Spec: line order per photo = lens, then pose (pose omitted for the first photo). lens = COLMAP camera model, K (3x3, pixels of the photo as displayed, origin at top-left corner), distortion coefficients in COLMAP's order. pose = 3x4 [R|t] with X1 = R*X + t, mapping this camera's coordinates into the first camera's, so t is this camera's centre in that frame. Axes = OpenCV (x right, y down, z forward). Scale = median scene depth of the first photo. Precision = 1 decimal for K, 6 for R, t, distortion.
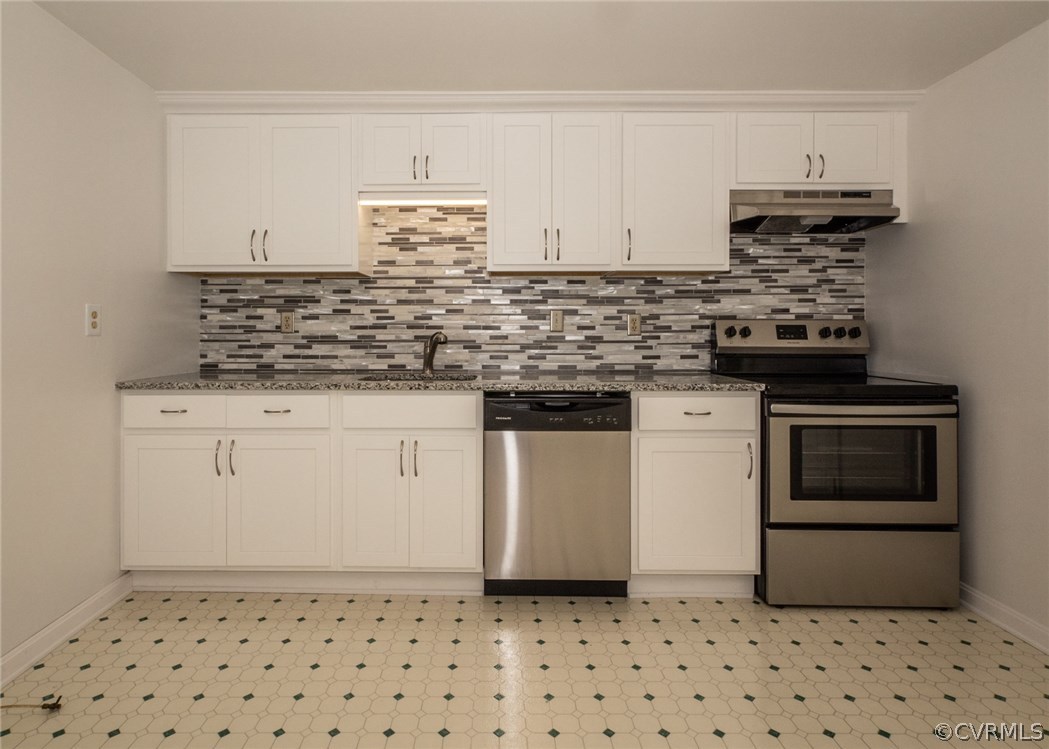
lens RADIAL K [[561.5, 0, 495.7], [0, 561.5, 329.0], [0, 0, 1]] dist [0.002555, 0.000762]
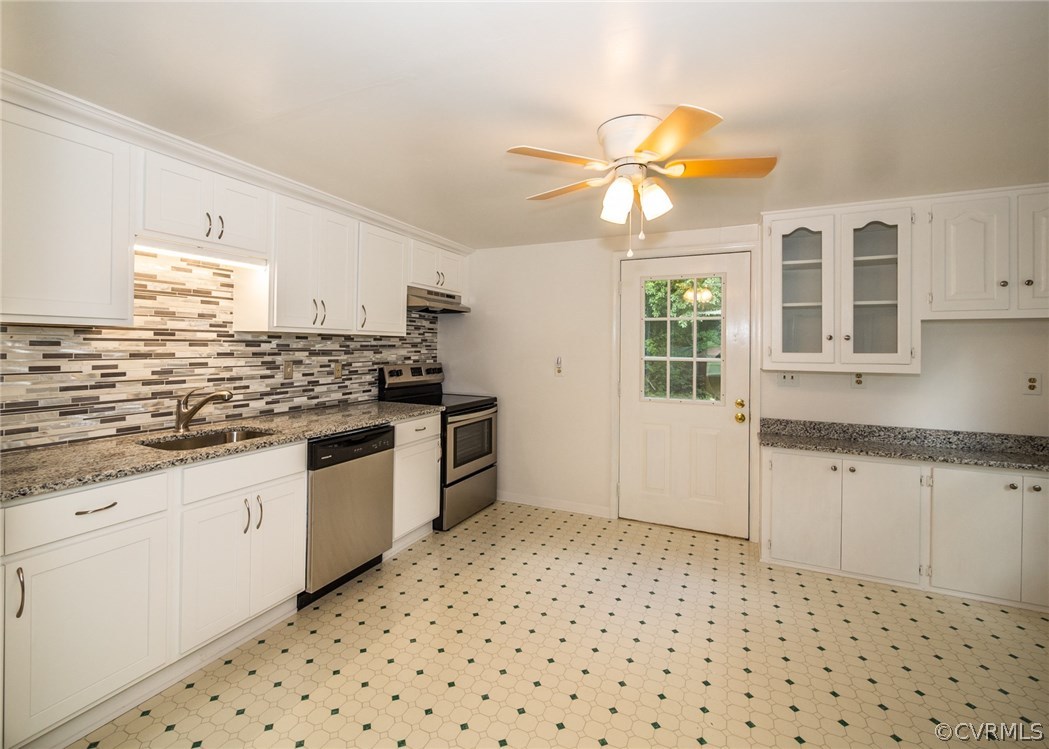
lens RADIAL K [[469.6, 0, 513.0], [0, 469.6, 340.2], [0, 0, 1]] dist [-0.000299, 0.000512]
pose [[0.424872, 0.015161, 0.905126, -0.593506], [-0.018988, 0.999789, -0.007834, -0.079270], [-0.905054, -0.013858, 0.425071, 0.143235]]
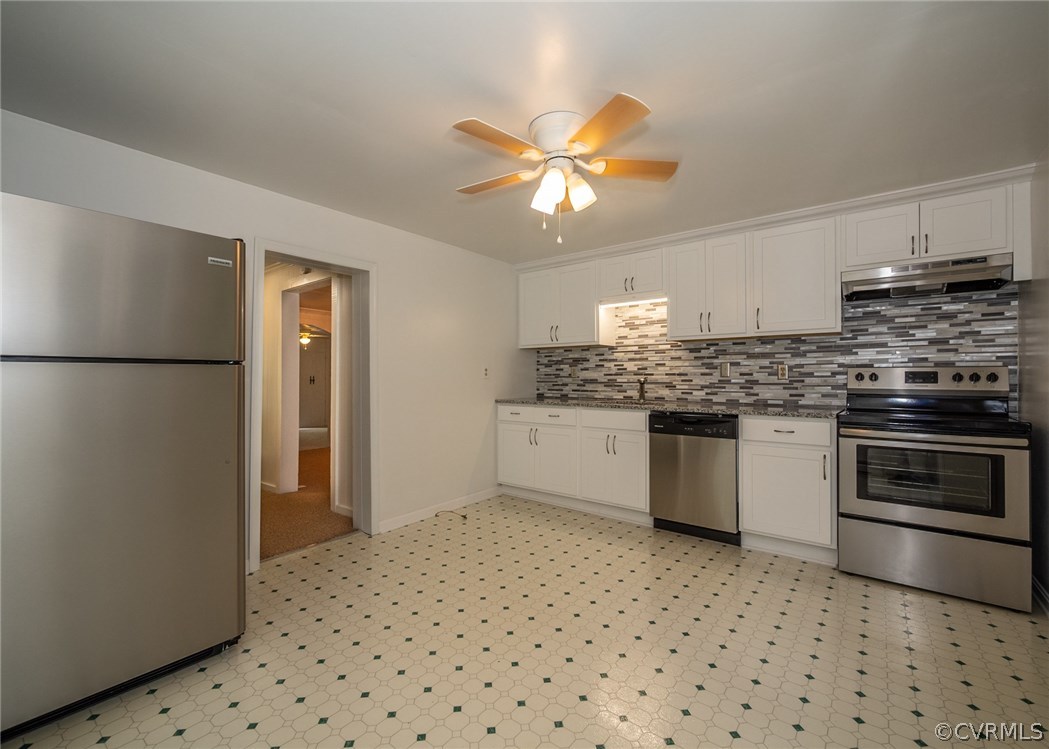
lens RADIAL K [[455.6, 0, 526.0], [0, 455.6, 370.5], [0, 0, 1]] dist [-0.000484, 0.000168]
pose [[0.789173, -0.009722, -0.614094, 0.439512], [0.003762, 0.999932, -0.010995, -0.001371], [0.614159, 0.006367, 0.789156, -0.298832]]
